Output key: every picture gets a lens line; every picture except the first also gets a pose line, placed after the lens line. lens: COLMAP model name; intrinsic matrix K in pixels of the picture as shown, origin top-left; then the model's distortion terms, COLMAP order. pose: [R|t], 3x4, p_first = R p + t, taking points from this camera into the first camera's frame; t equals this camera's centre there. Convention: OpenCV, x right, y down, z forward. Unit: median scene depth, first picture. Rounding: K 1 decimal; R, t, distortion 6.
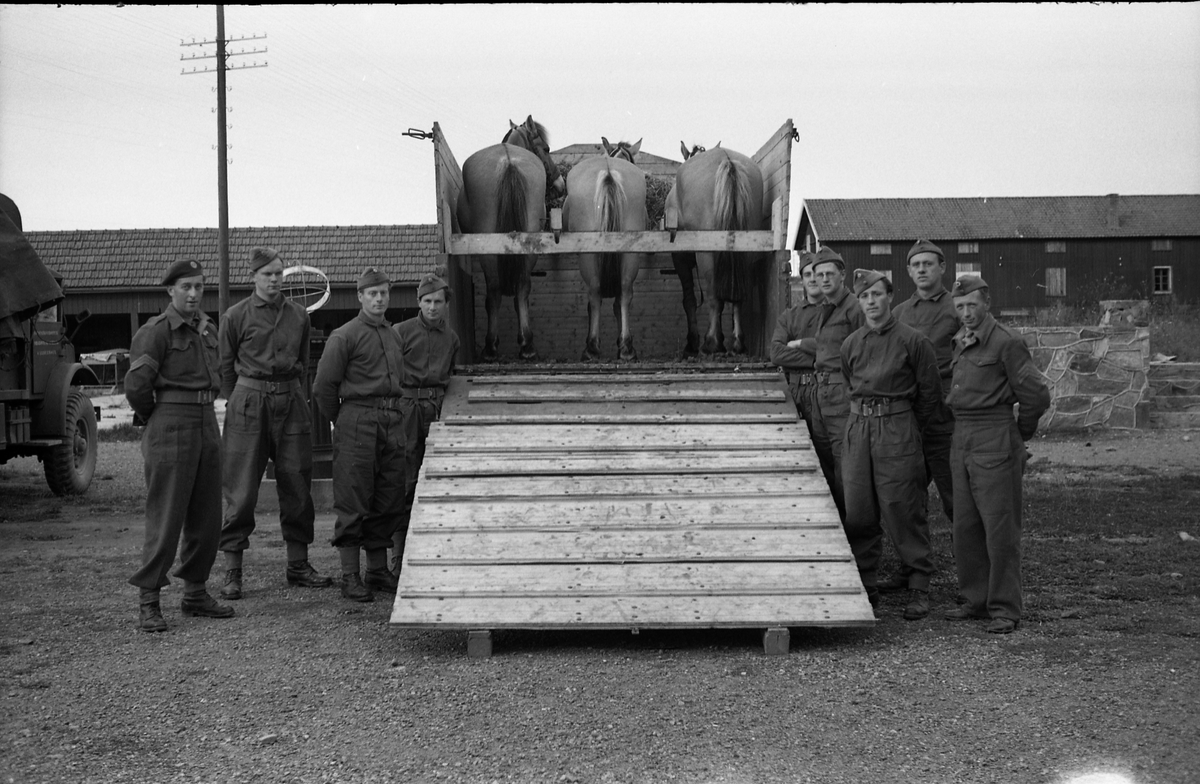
lens RADIAL K [[1619.3, 0, 567.1], [0, 1619.3, 421.7], [0, 0, 1]] dist [-0.118331, -0.058797]
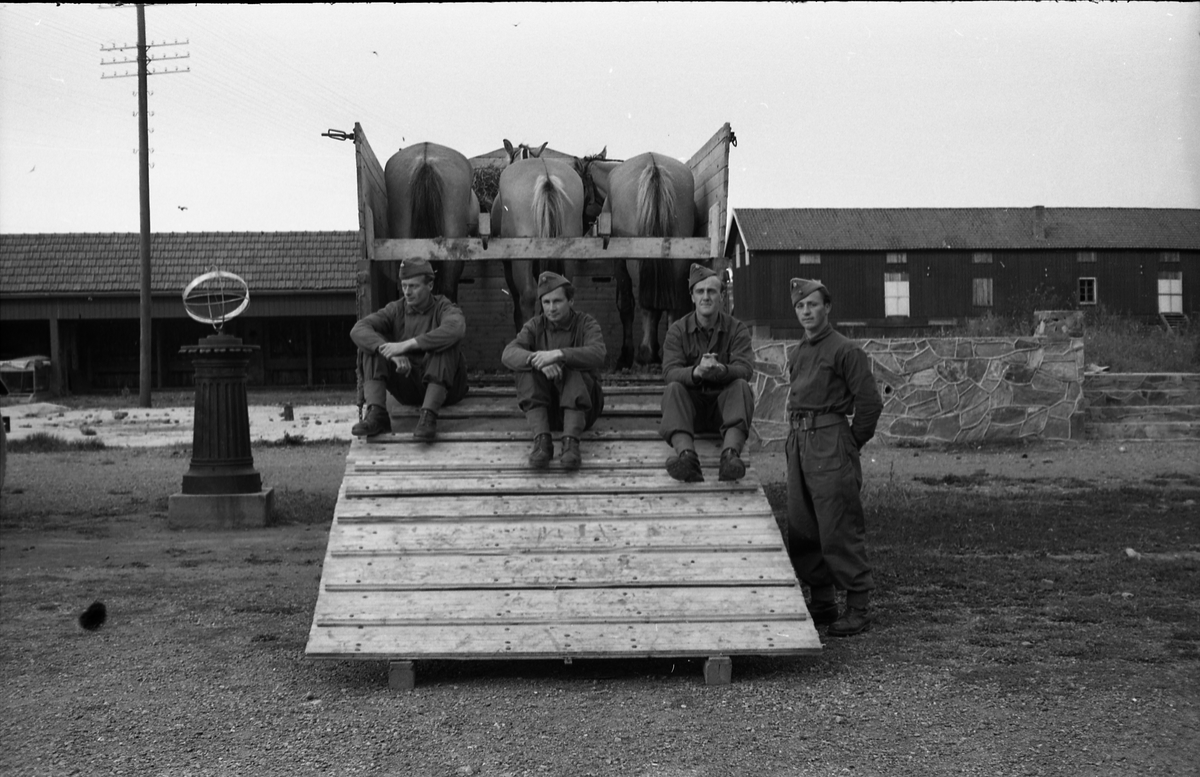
lens RADIAL K [[1623.0, 0, 600.0], [0, 1623.0, 388.5], [0, 0, 1]] dist [-0.141307, 0.063367]
pose [[0.997942, 0.001915, 0.064093, 0.000095], [-0.000277, 0.999673, -0.025557, -0.003997], [-0.064121, 0.025487, 0.997617, 0.045511]]
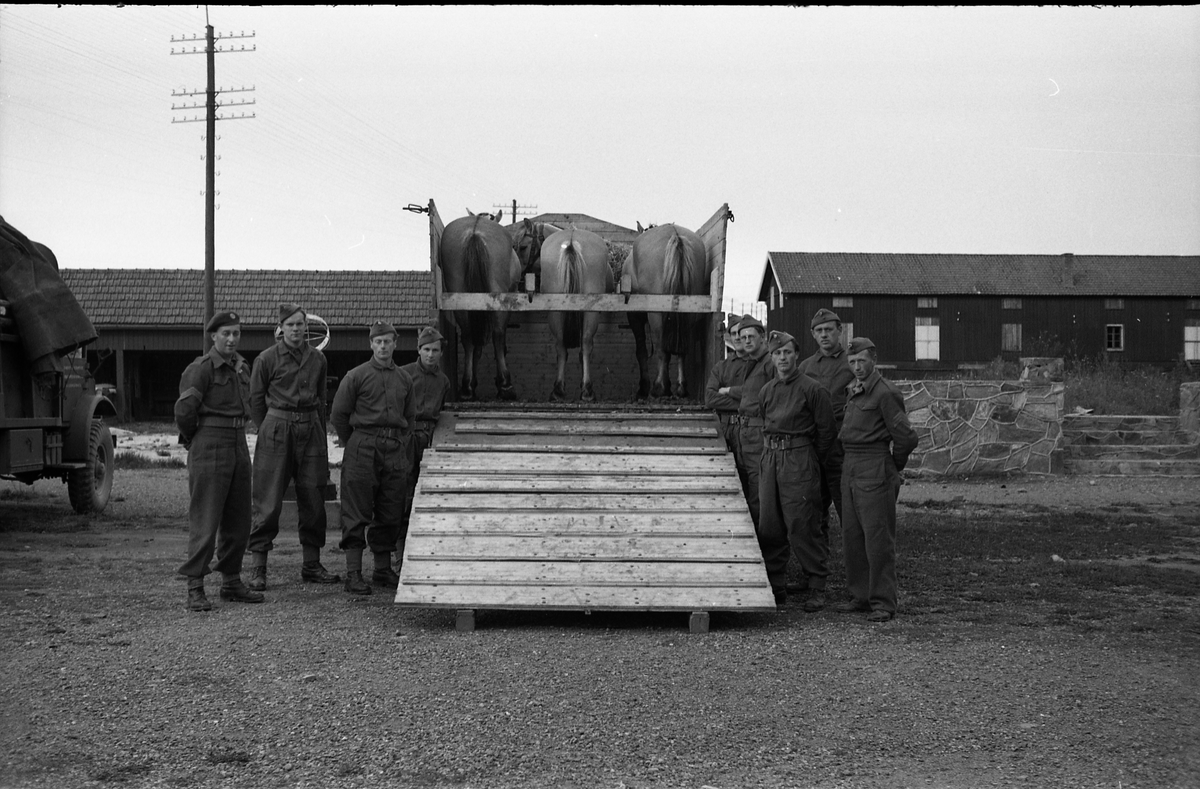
lens RADIAL K [[1634.3, 0, 599.0], [0, 1634.3, 420.6], [0, 0, 1]] dist [-0.182670, 0.019265]
pose [[0.999010, 0.019286, 0.040100, -0.002679], [-0.018118, 0.999407, -0.029288, 0.012530], [-0.040641, 0.028532, 0.998766, -0.223566]]
